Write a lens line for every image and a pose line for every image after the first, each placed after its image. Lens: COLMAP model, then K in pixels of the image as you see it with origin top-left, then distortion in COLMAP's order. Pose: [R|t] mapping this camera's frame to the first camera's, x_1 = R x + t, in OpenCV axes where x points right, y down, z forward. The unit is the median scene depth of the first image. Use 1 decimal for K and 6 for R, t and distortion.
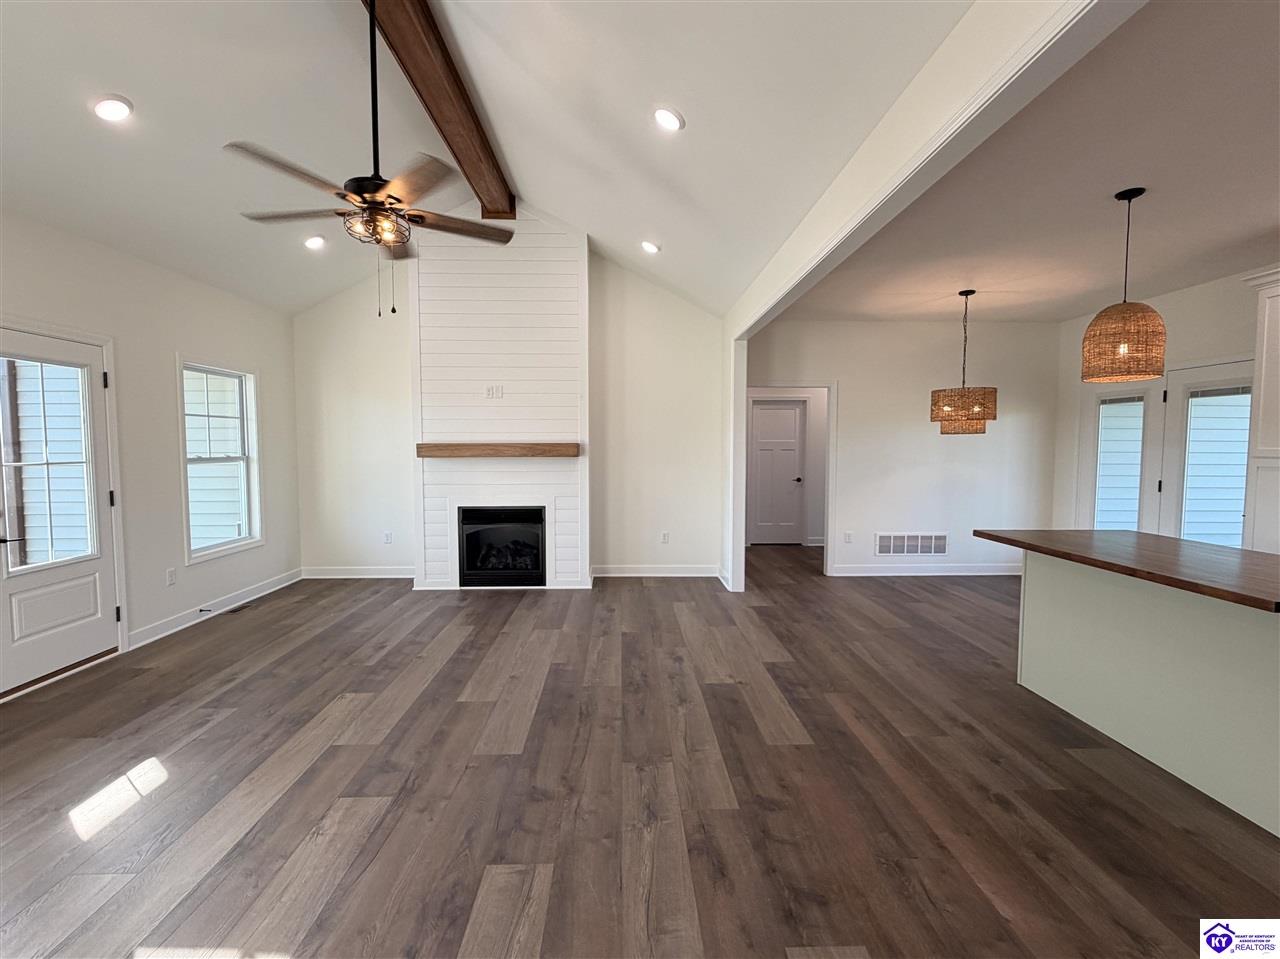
lens RADIAL K [[585.6, 0, 638.7], [0, 585.6, 480.8], [0, 0, 1]] dist [0.000680, -0.000491]
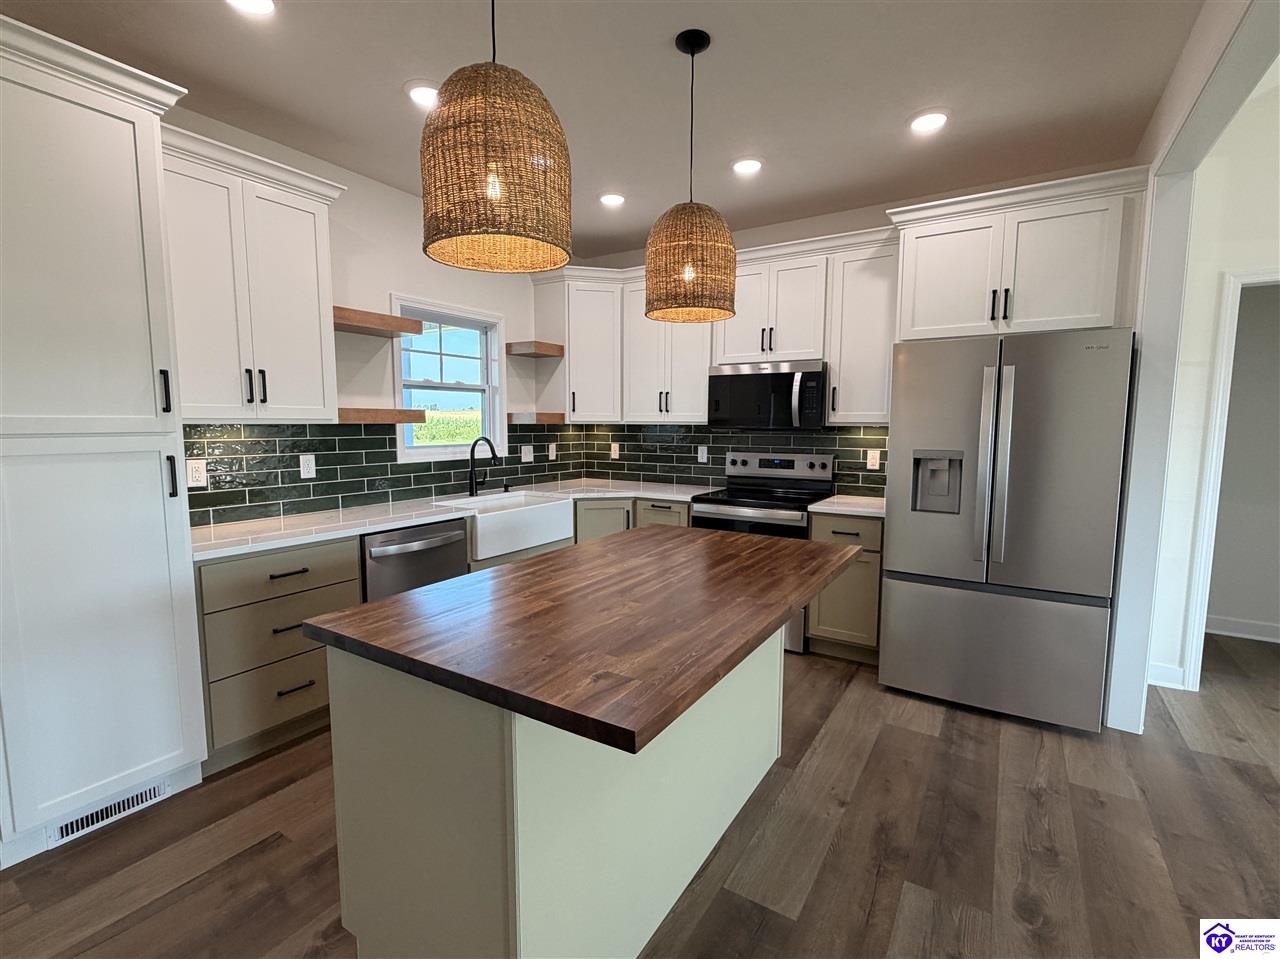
lens RADIAL K [[585.6, 0, 638.7], [0, 585.6, 480.8], [0, 0, 1]] dist [0.000680, -0.000491]
pose [[-0.826164, -0.060190, 0.560206, 0.387787], [0.030323, 0.988086, 0.150883, -0.056295], [-0.562613, 0.141641, -0.814496, 1.067164]]
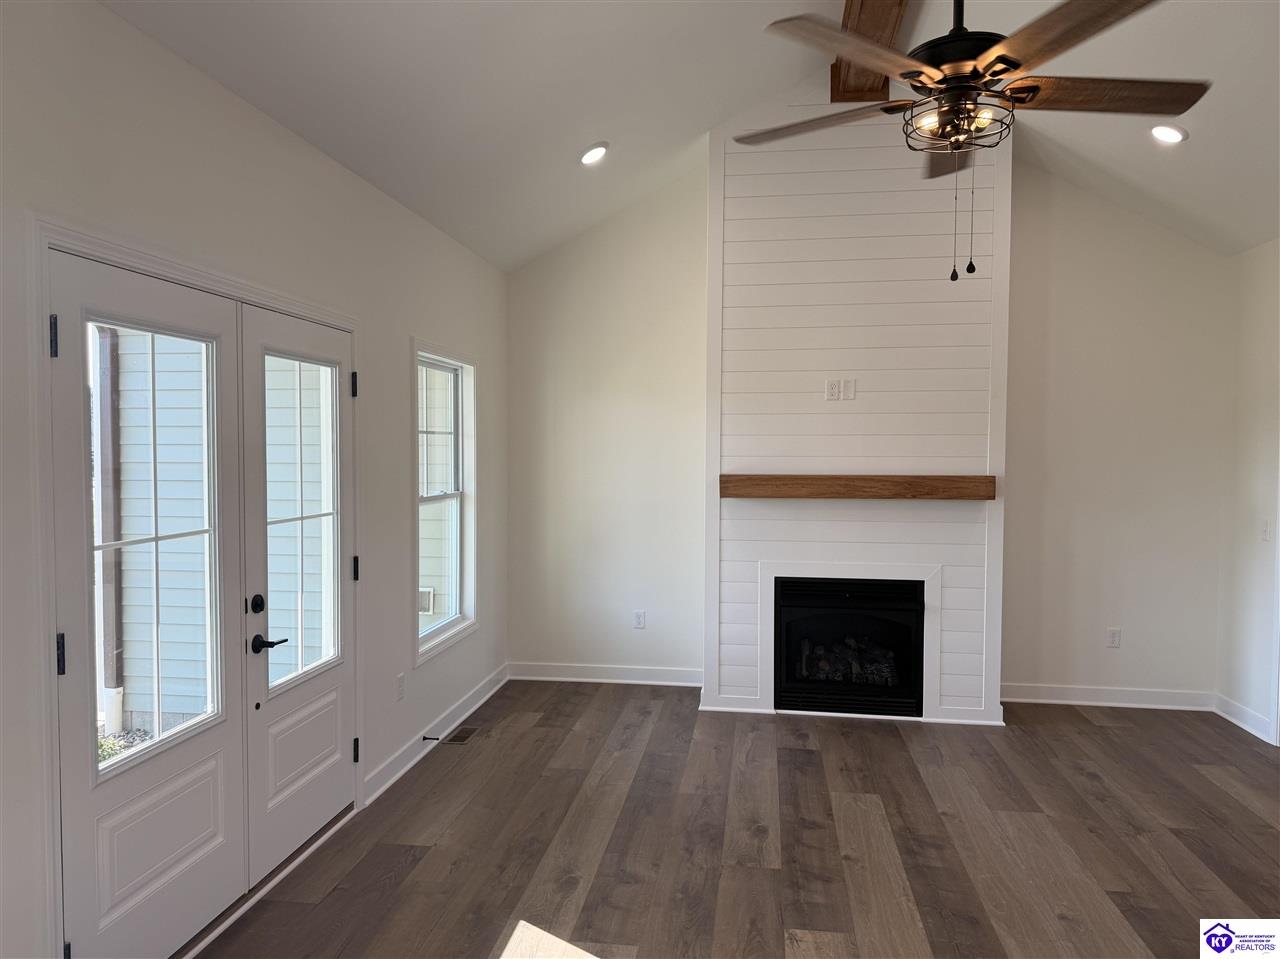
lens RADIAL K [[898.0, 0, 643.1], [0, 898.0, 486.7], [0, 0, 1]] dist [0.147977, -0.255615]
pose [[0.986583, 0.011930, -0.162823, -0.433274], [-0.014935, 0.999740, -0.017242, -0.047244], [0.162575, 0.019442, 0.986505, 0.066949]]
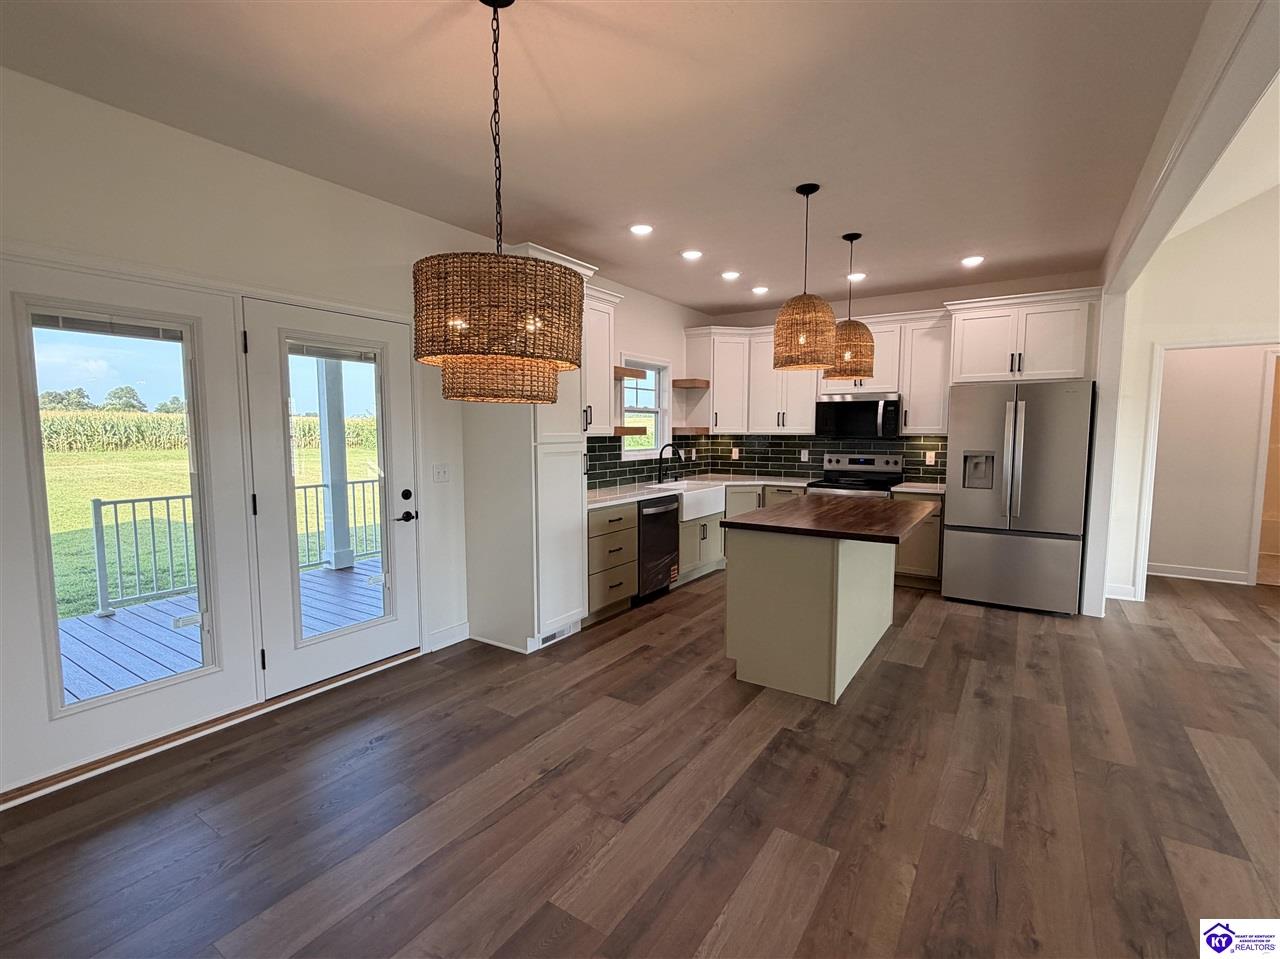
lens RADIAL K [[586.9, 0, 637.2], [0, 586.9, 481.2], [0, 0, 1]] dist [0.001410, -0.000072]
pose [[-0.814315, -0.052108, 0.578080, 0.360740], [0.034871, 0.989771, 0.138338, -0.102776], [-0.579375, 0.132809, -0.804168, 1.651212]]
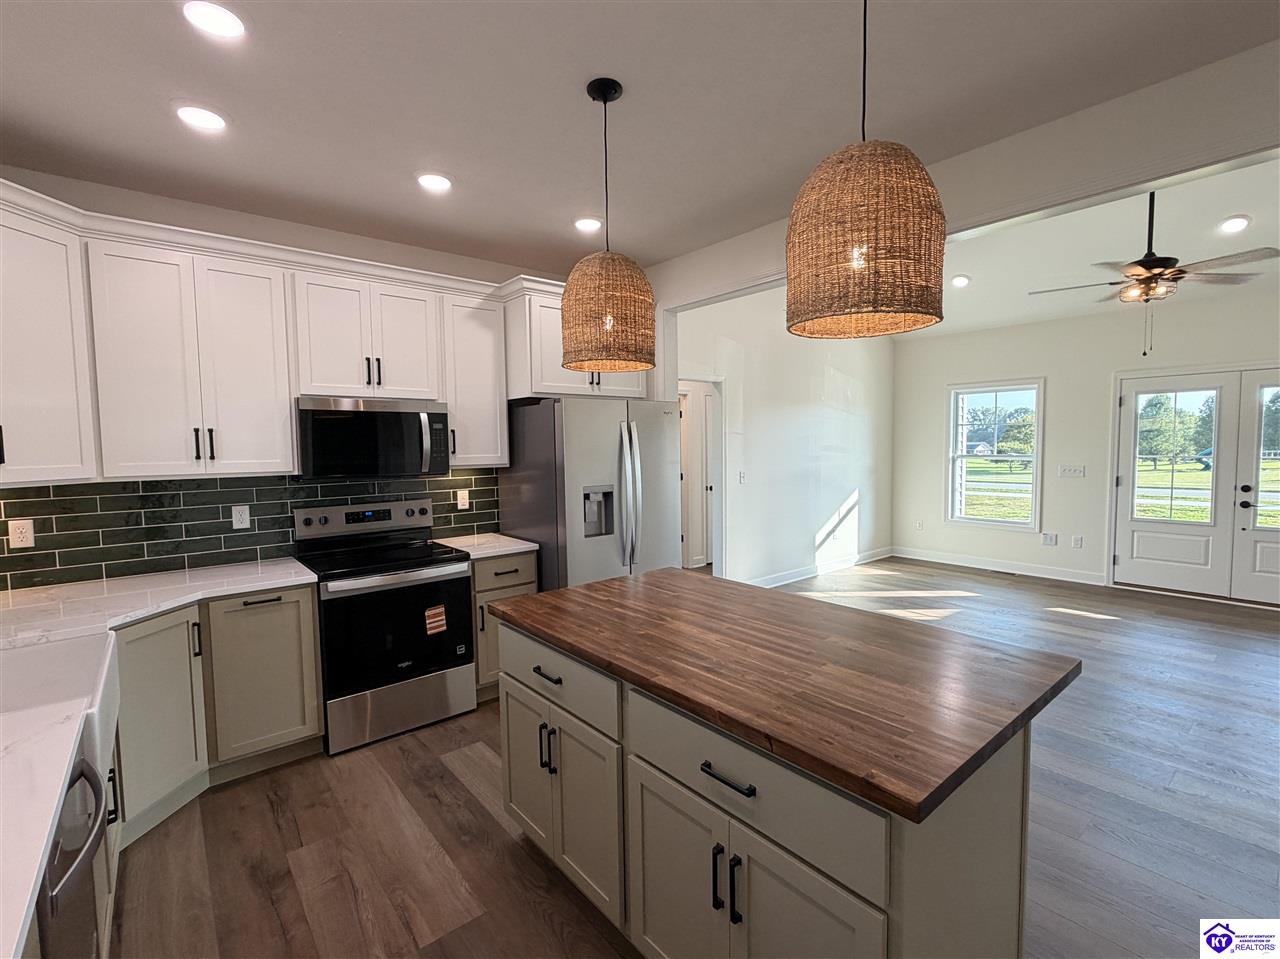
lens RADIAL K [[585.6, 0, 638.7], [0, 585.6, 480.8], [0, 0, 1]] dist [0.000680, -0.000491]
pose [[-0.788159, 0.049391, -0.613487, 0.990959], [-0.024923, 0.993396, 0.111996, -0.083432], [0.614967, 0.103560, -0.781723, 1.009861]]
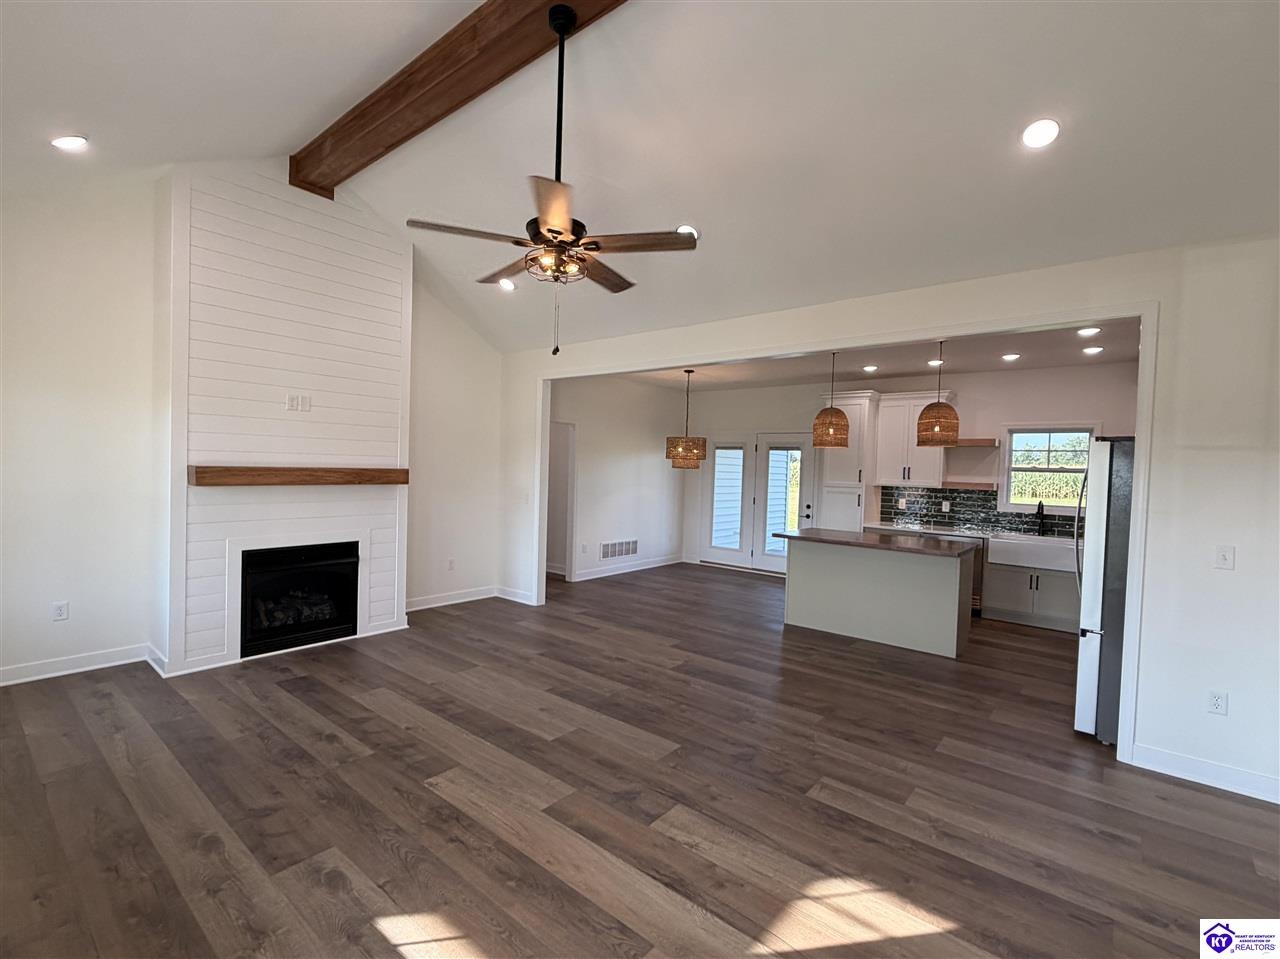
lens RADIAL K [[586.2, 0, 640.0], [0, 586.2, 479.5], [0, 0, 1]] dist [0.000025, -0.000047]
pose [[0.657233, 0.001715, 0.753686, -0.798500], [0.015837, 0.999745, -0.016086, -0.039478], [-0.753521, 0.022509, 0.657038, 0.184684]]
